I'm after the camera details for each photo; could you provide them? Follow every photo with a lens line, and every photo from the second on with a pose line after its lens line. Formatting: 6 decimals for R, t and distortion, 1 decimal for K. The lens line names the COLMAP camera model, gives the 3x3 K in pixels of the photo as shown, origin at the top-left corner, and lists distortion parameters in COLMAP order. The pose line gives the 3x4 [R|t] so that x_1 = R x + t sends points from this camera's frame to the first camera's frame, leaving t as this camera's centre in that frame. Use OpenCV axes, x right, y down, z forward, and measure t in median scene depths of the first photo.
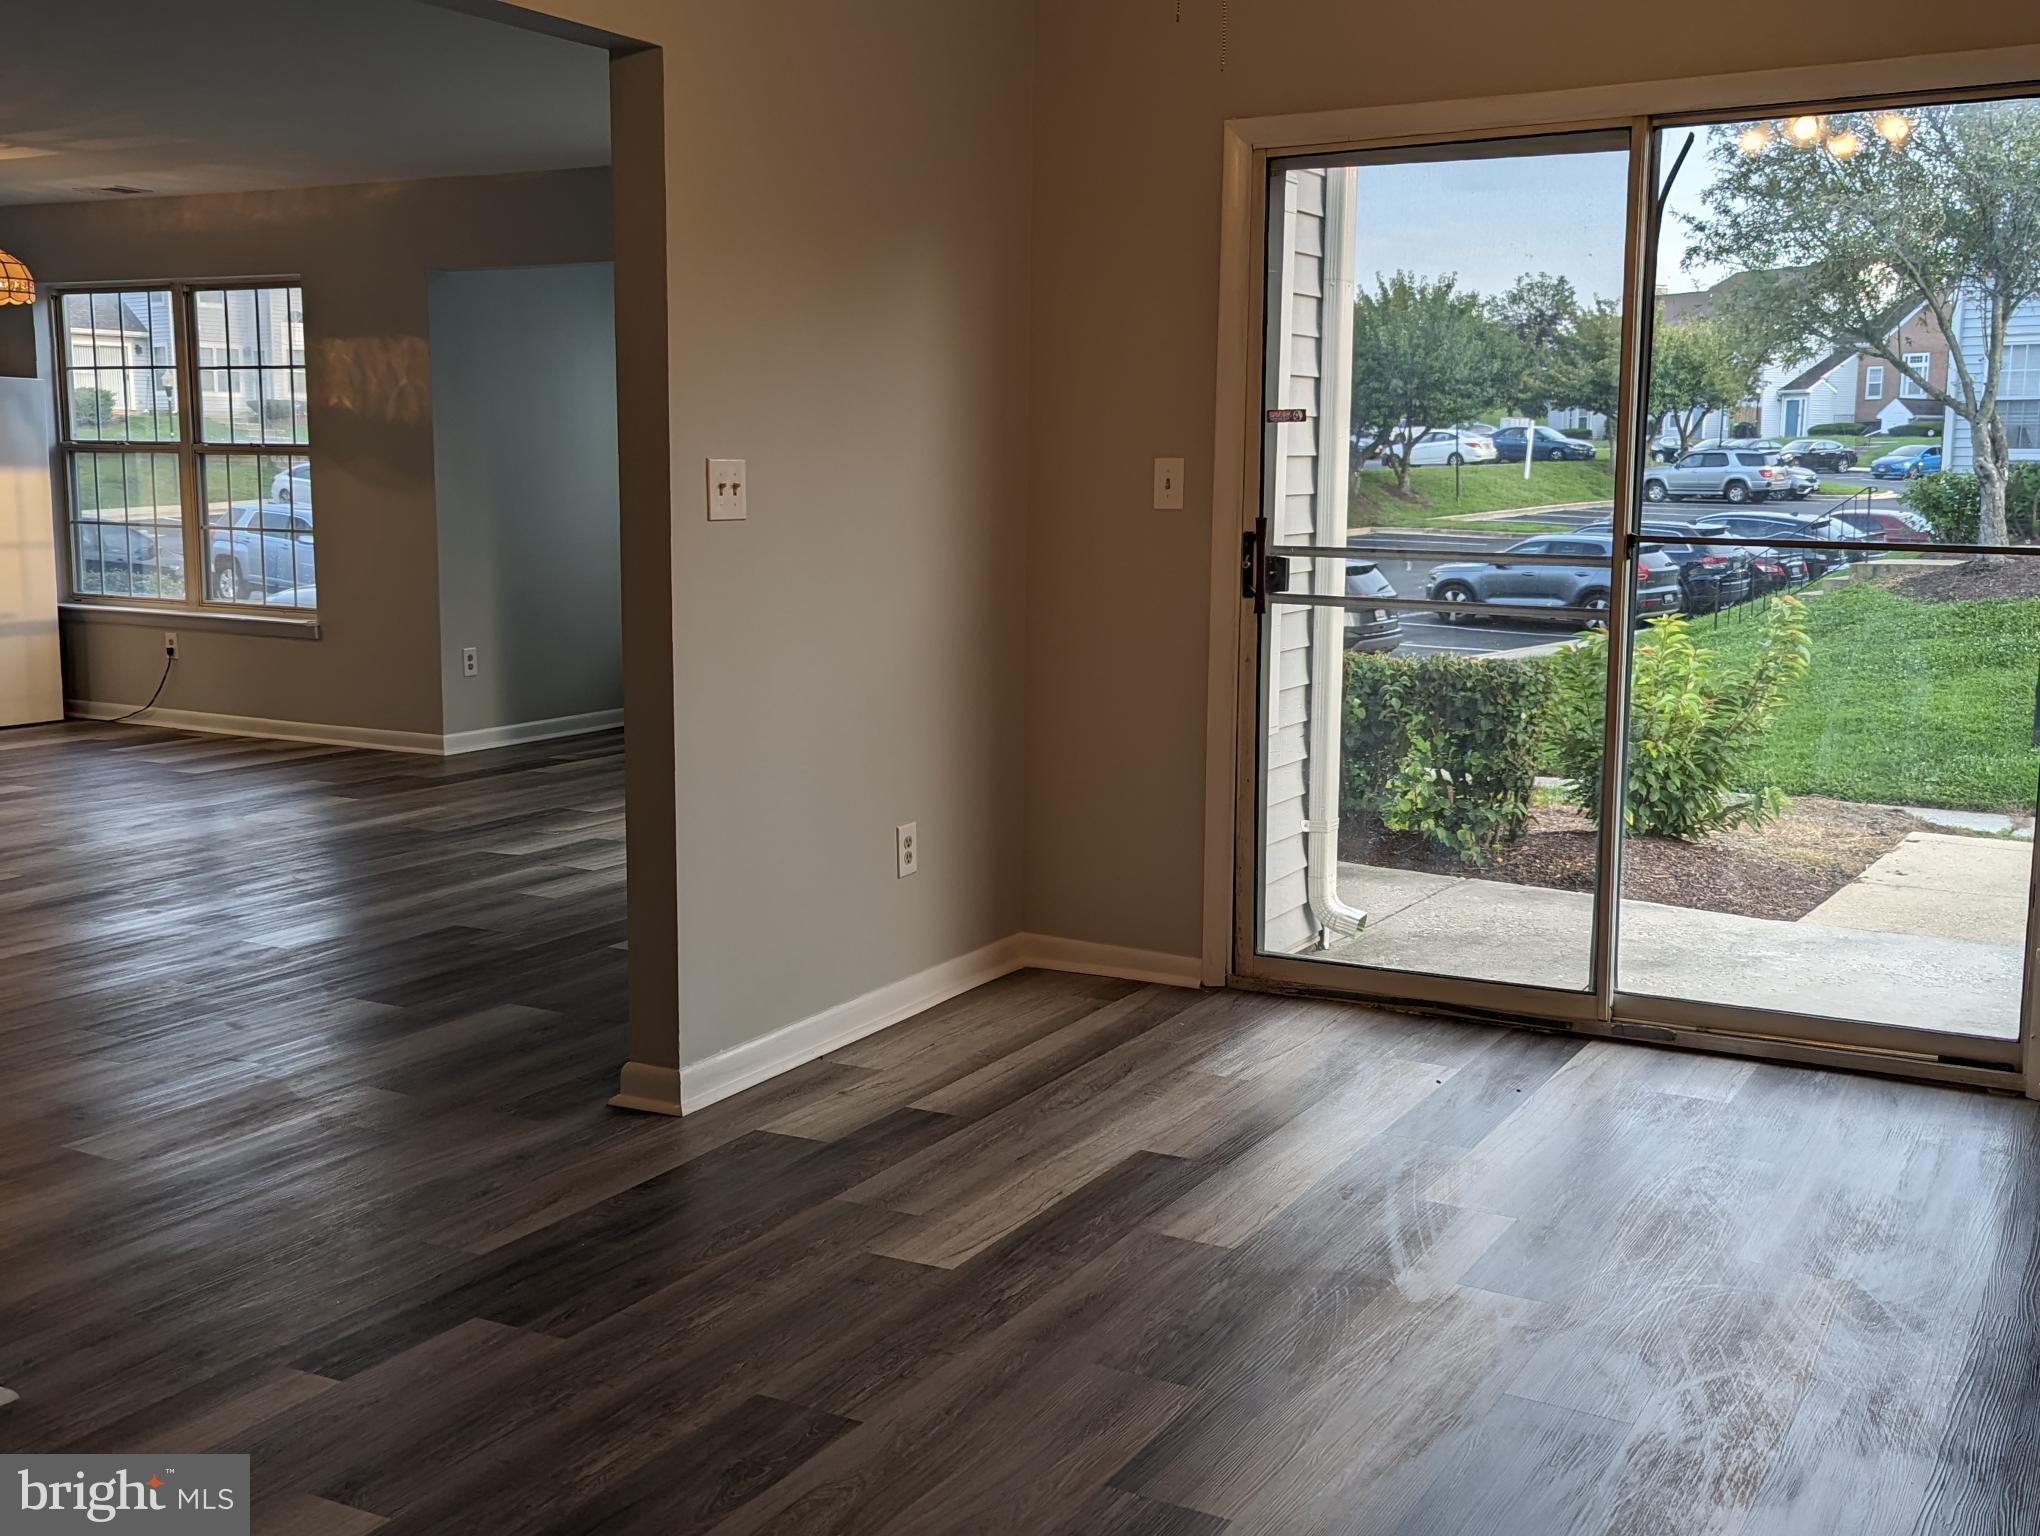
lens RADIAL K [[2153.8, 0, 994.2], [0, 2153.8, 770.6], [0, 0, 1]] dist [0.066369, -0.000363]
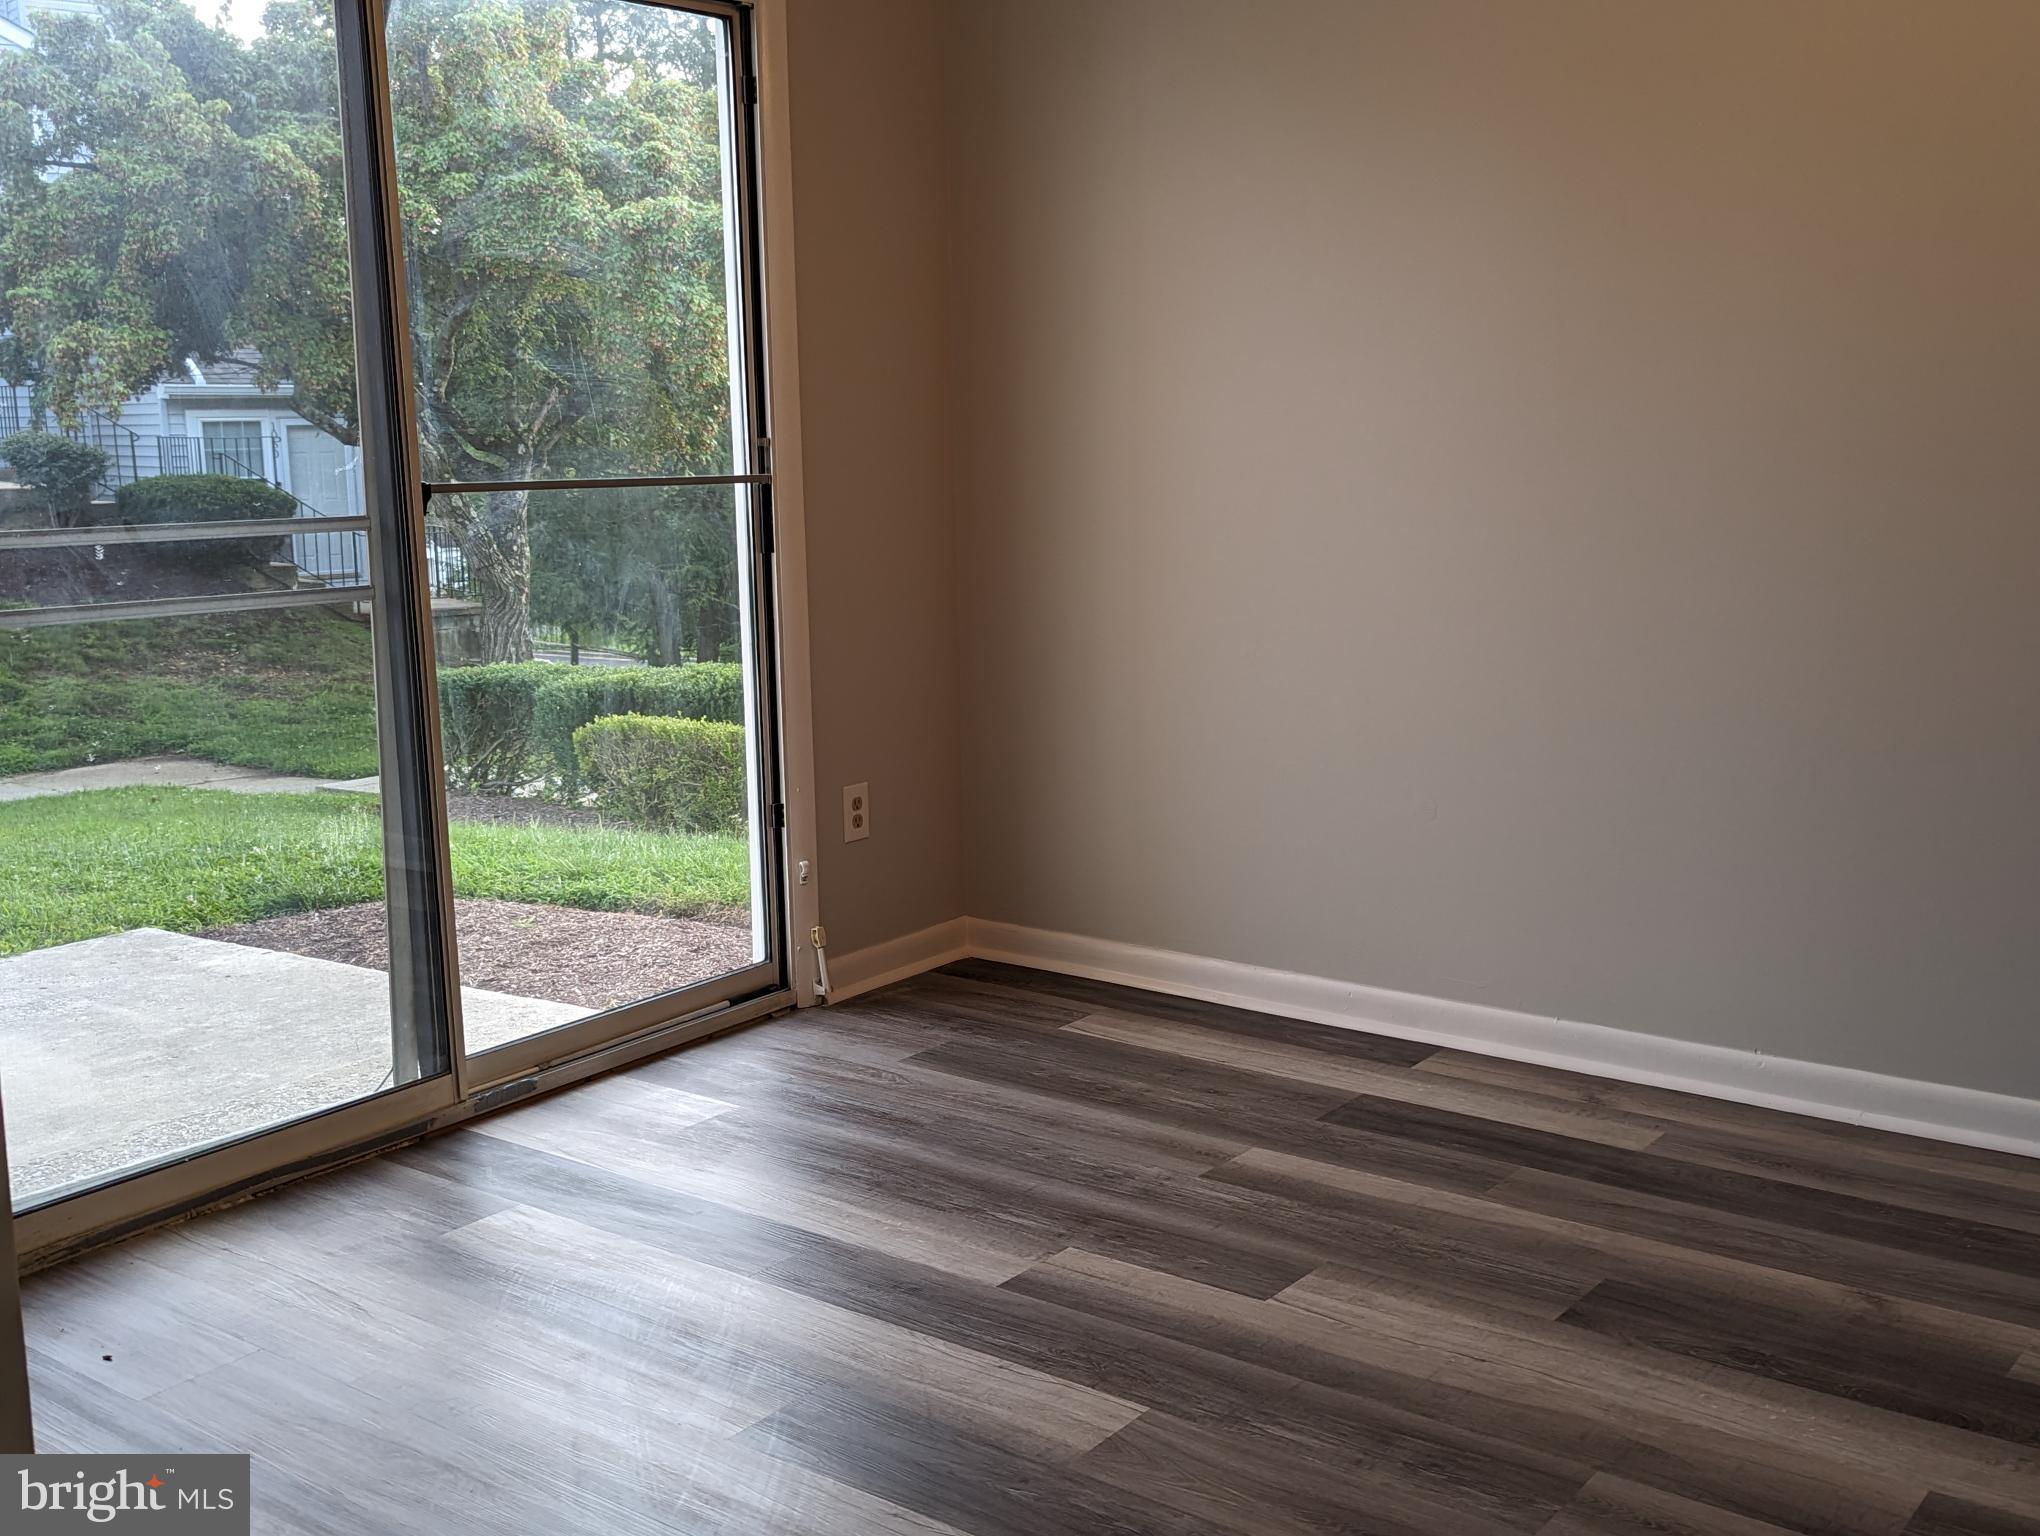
lens RADIAL K [[2153.8, 0, 994.2], [0, 2153.8, 770.6], [0, 0, 1]] dist [0.066369, -0.000363]
pose [[0.081751, -0.156103, 0.984352, -0.466430], [0.160956, 0.976761, 0.141531, -0.081501], [-0.983570, 0.146867, 0.104977, 0.756944]]
